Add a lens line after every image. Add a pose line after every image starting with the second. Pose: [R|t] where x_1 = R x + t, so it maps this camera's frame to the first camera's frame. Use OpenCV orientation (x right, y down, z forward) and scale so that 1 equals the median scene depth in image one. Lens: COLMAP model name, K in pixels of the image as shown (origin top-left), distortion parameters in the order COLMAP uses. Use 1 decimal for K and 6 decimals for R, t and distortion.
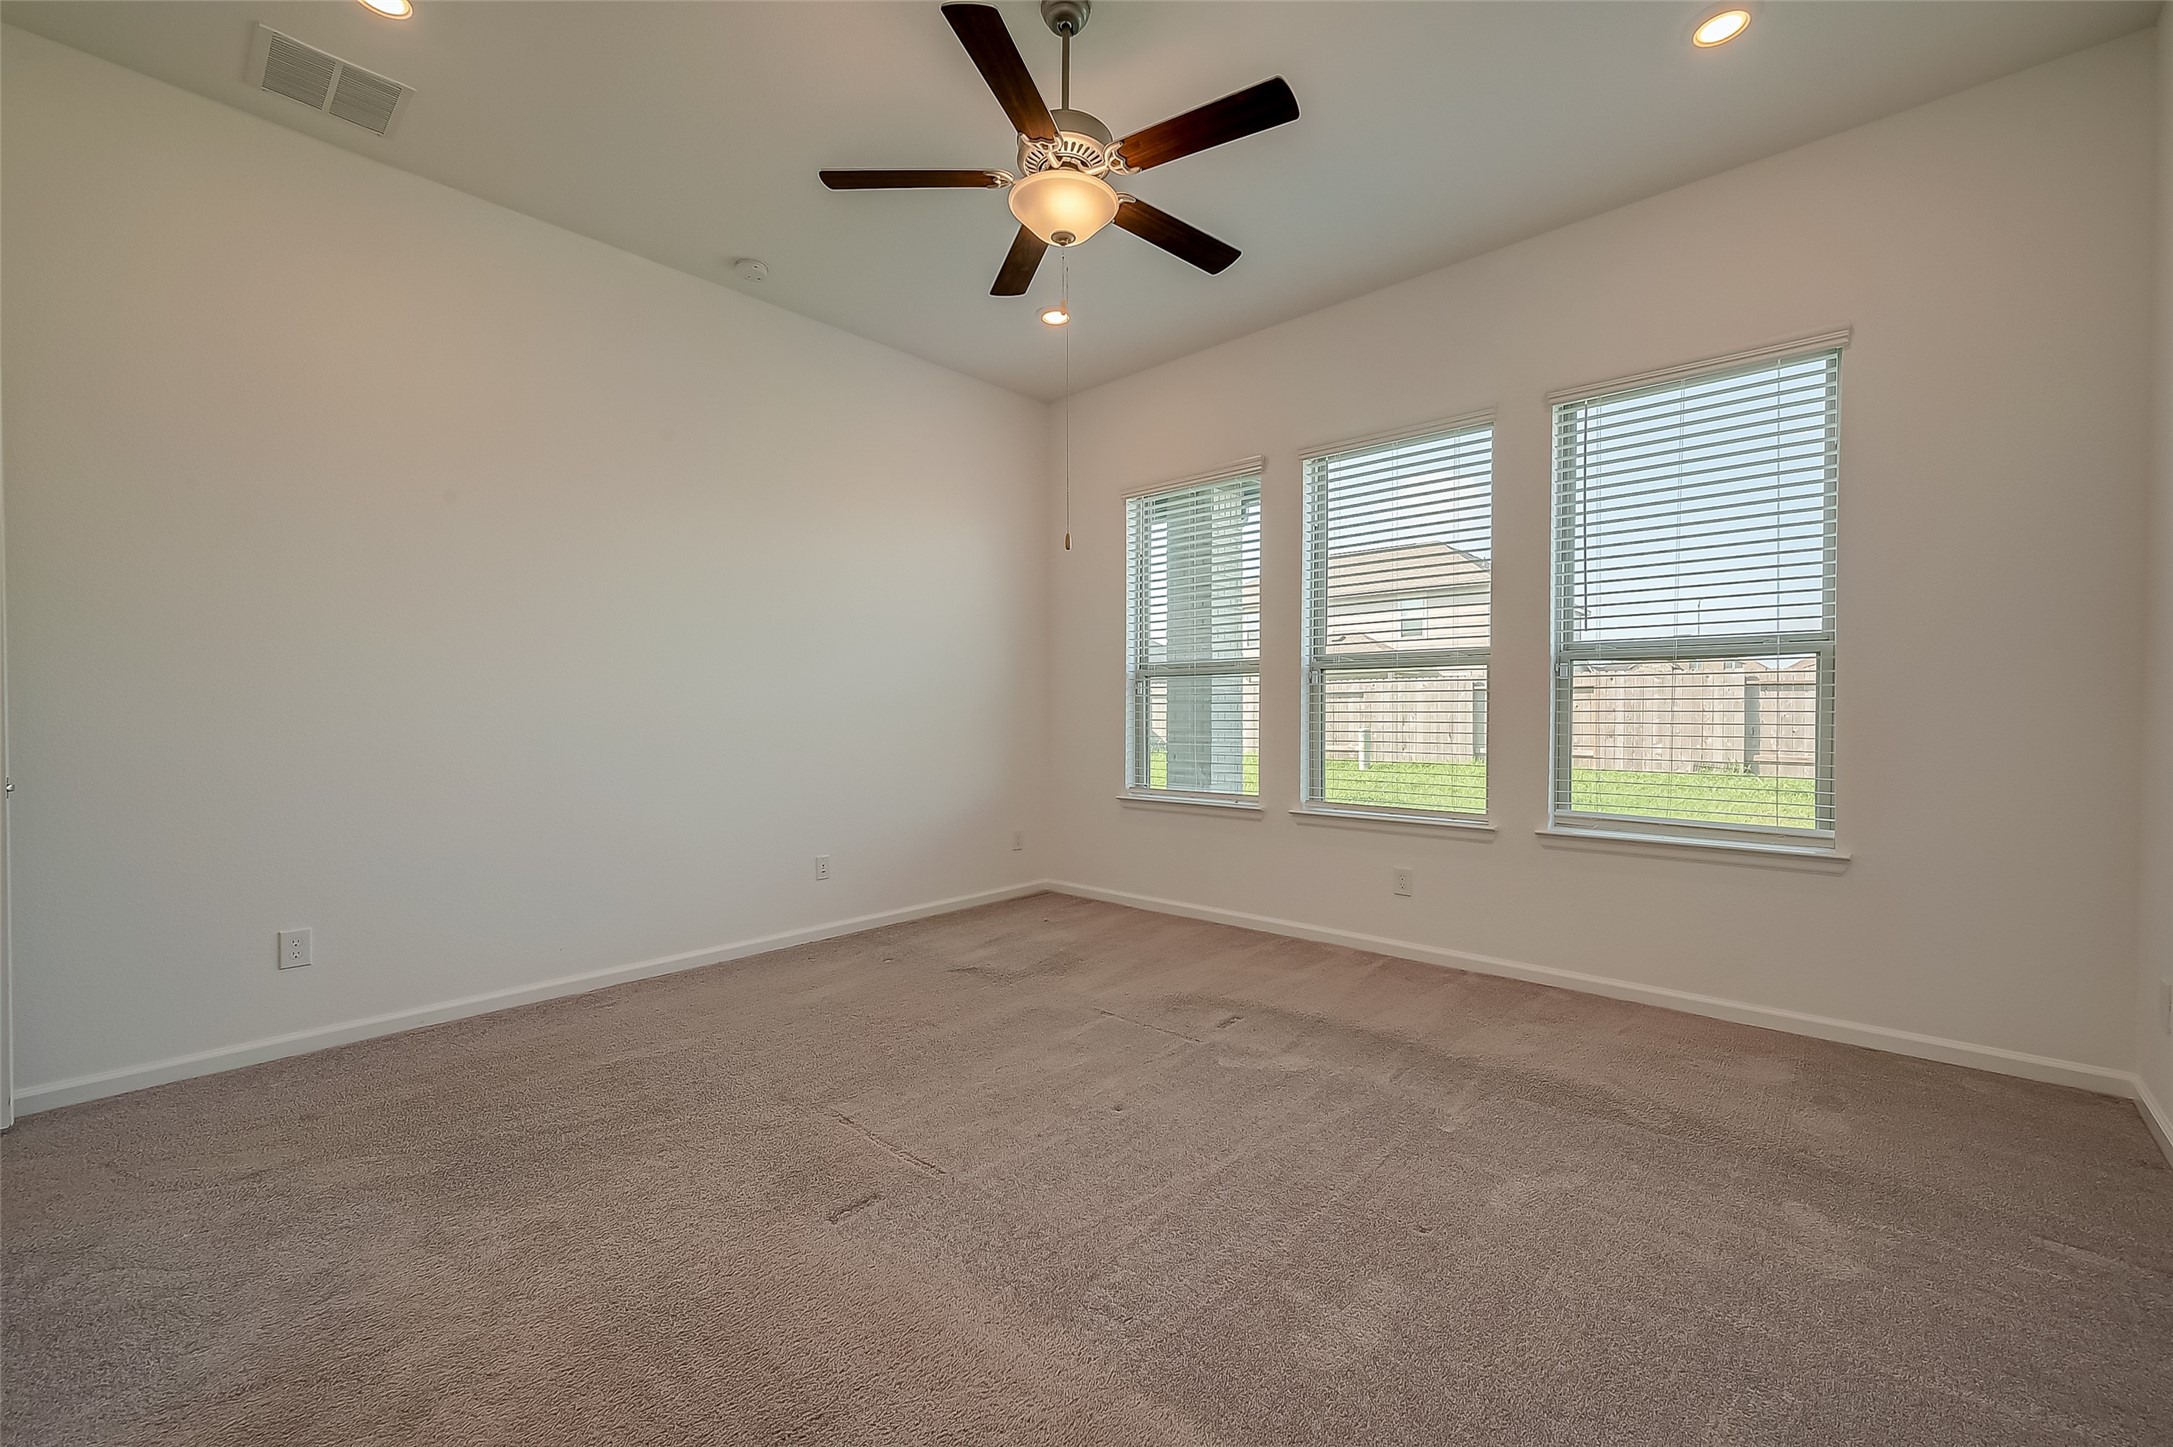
lens RADIAL K [[869.1, 0, 1088.7], [0, 869.1, 720.2], [0, 0, 1]] dist [0.004351, -0.000276]
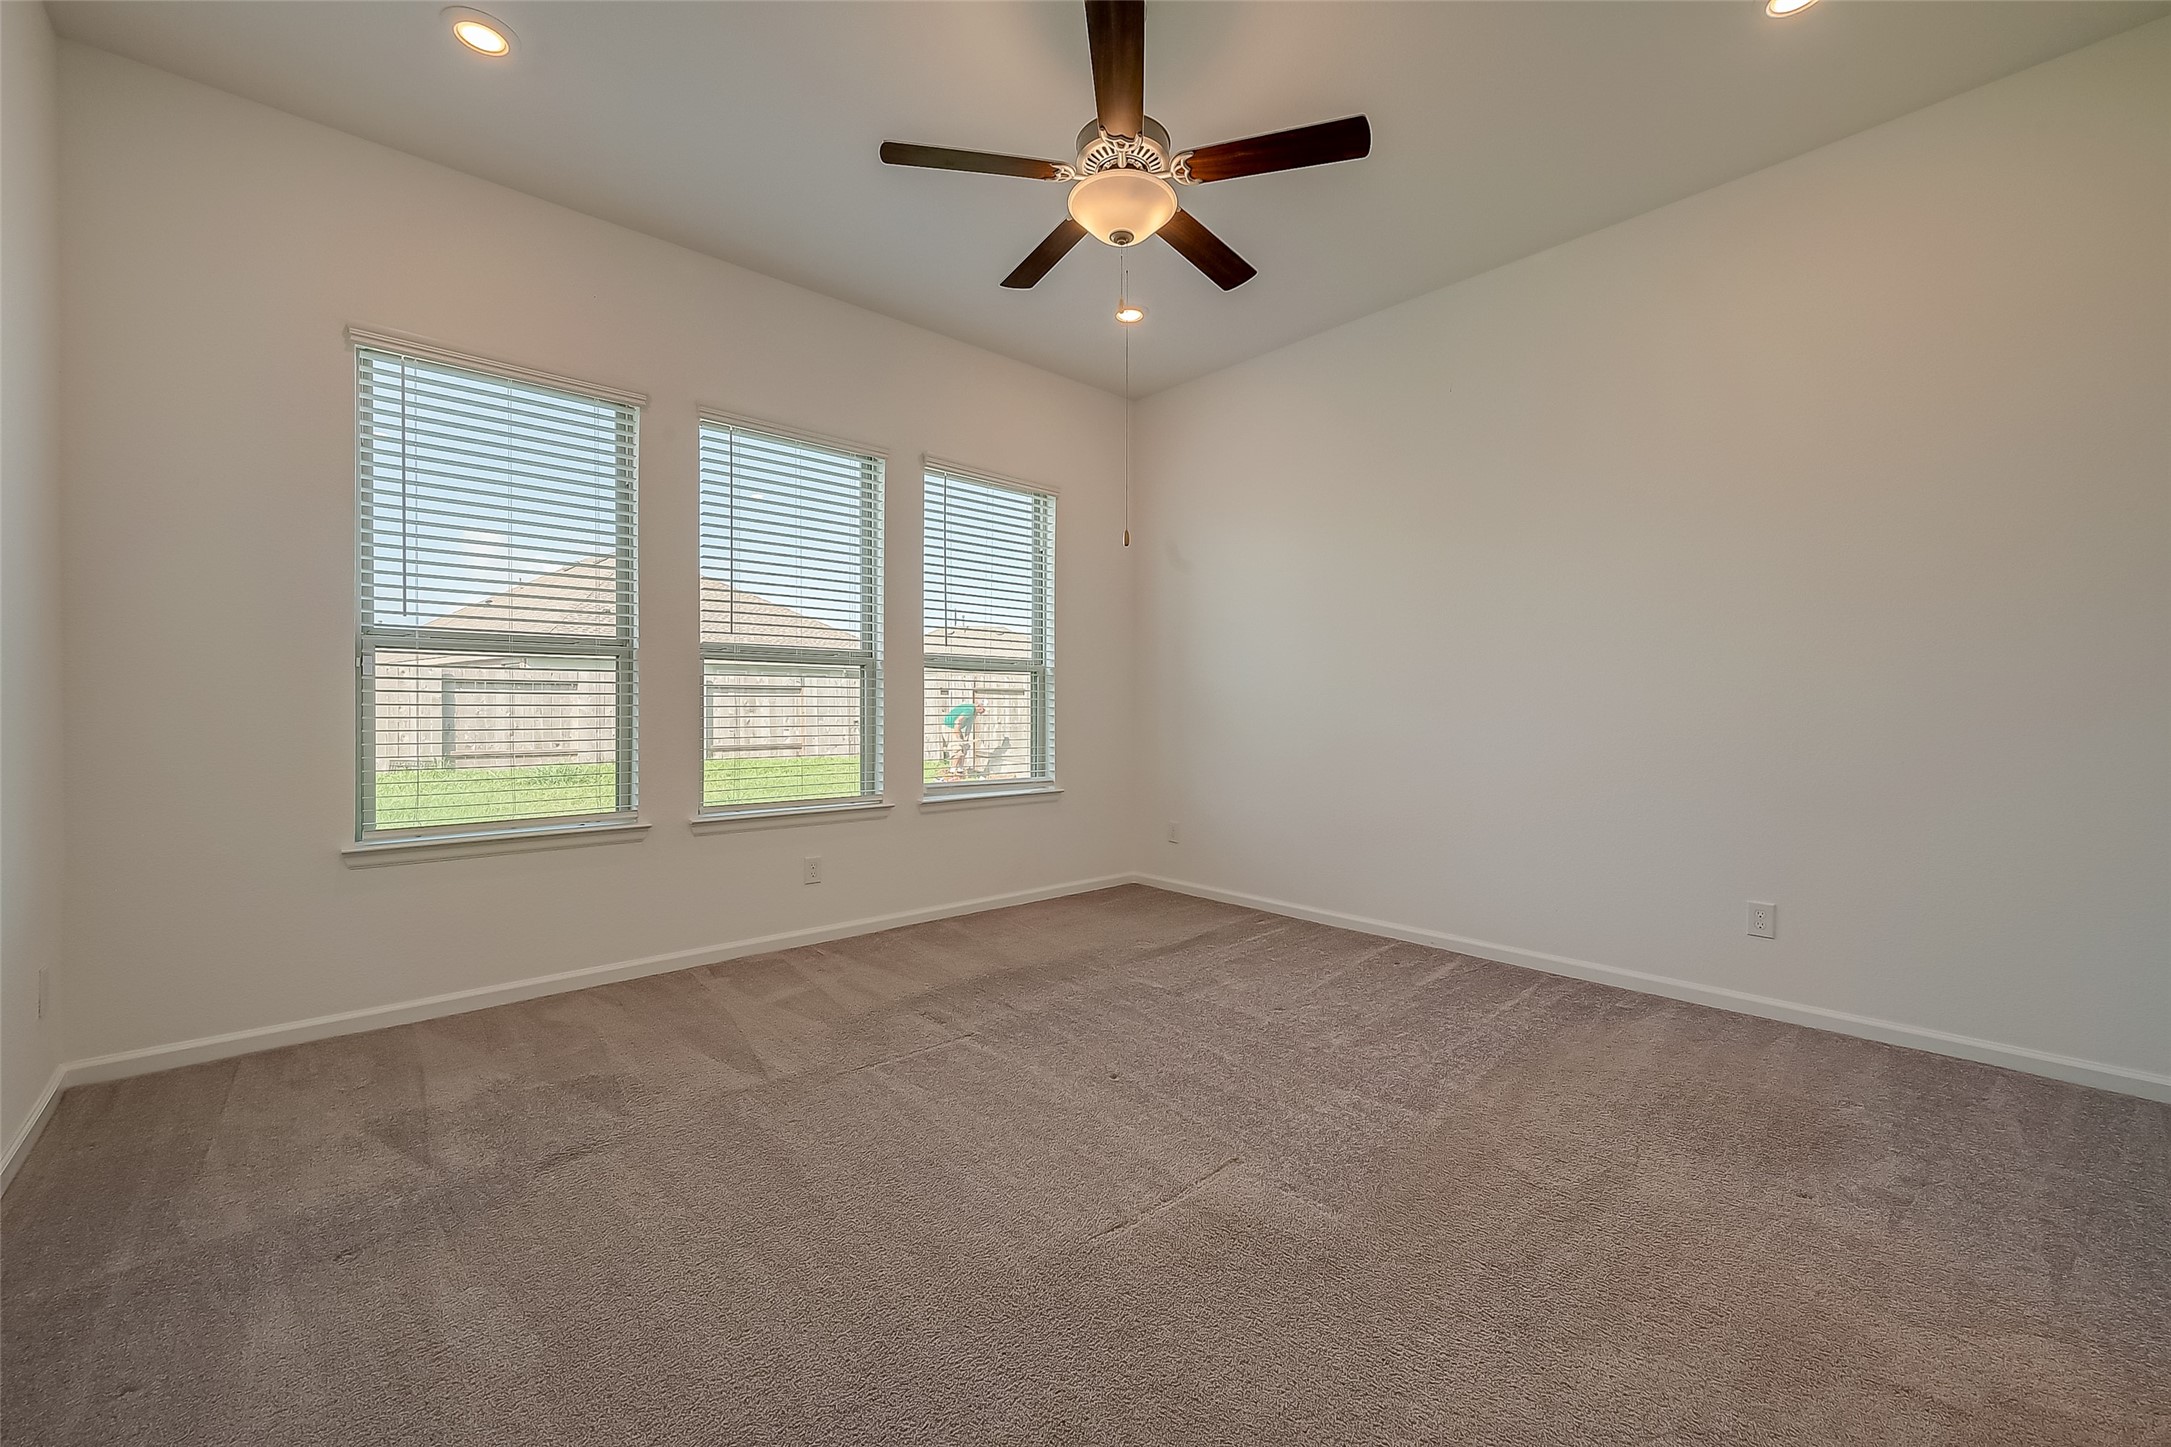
lens RADIAL K [[868.3, 0, 1082.1], [0, 868.3, 720.5], [0, 0, 1]] dist [0.004351, -0.000276]
pose [[0.110182, -0.014605, 0.993804, -0.610240], [0.006718, 0.999880, 0.013950, -0.005217], [-0.993889, 0.005139, 0.110267, 0.546186]]
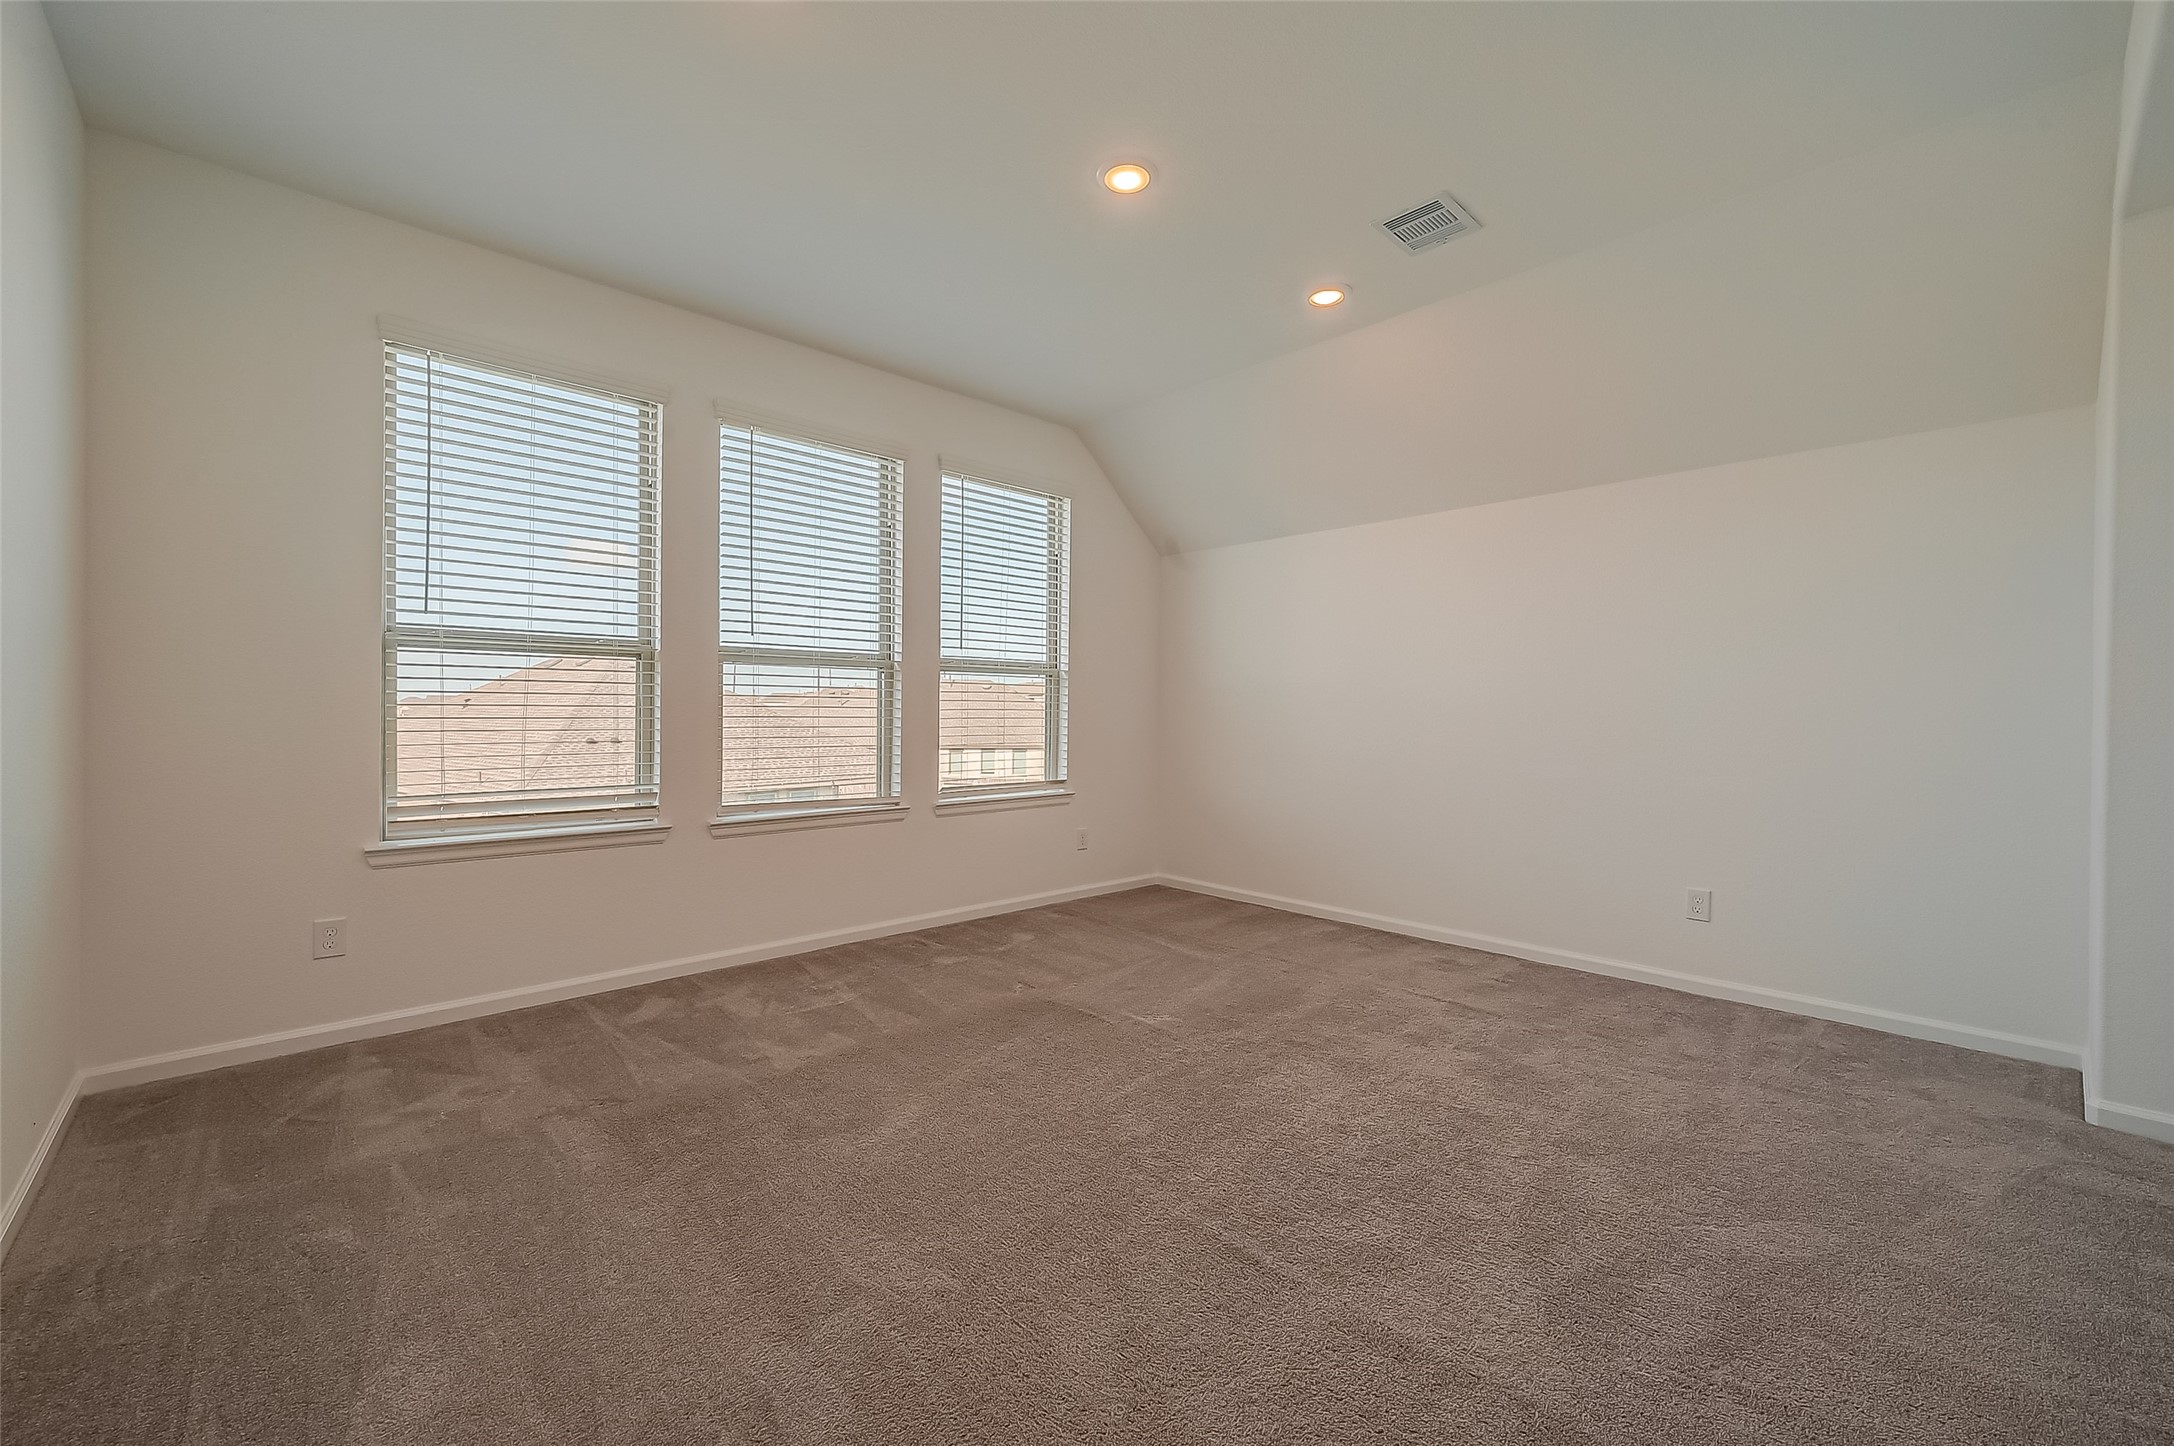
lens RADIAL K [[881.1, 0, 1128.0], [0, 881.1, 723.4], [0, 0, 1]] dist [-0.002889, 0.000207]
pose [[0.054779, -0.013710, 0.998404, -0.643906], [0.001403, 0.999906, 0.013654, -0.005563], [-0.998498, 0.000652, 0.054793, 0.576585]]
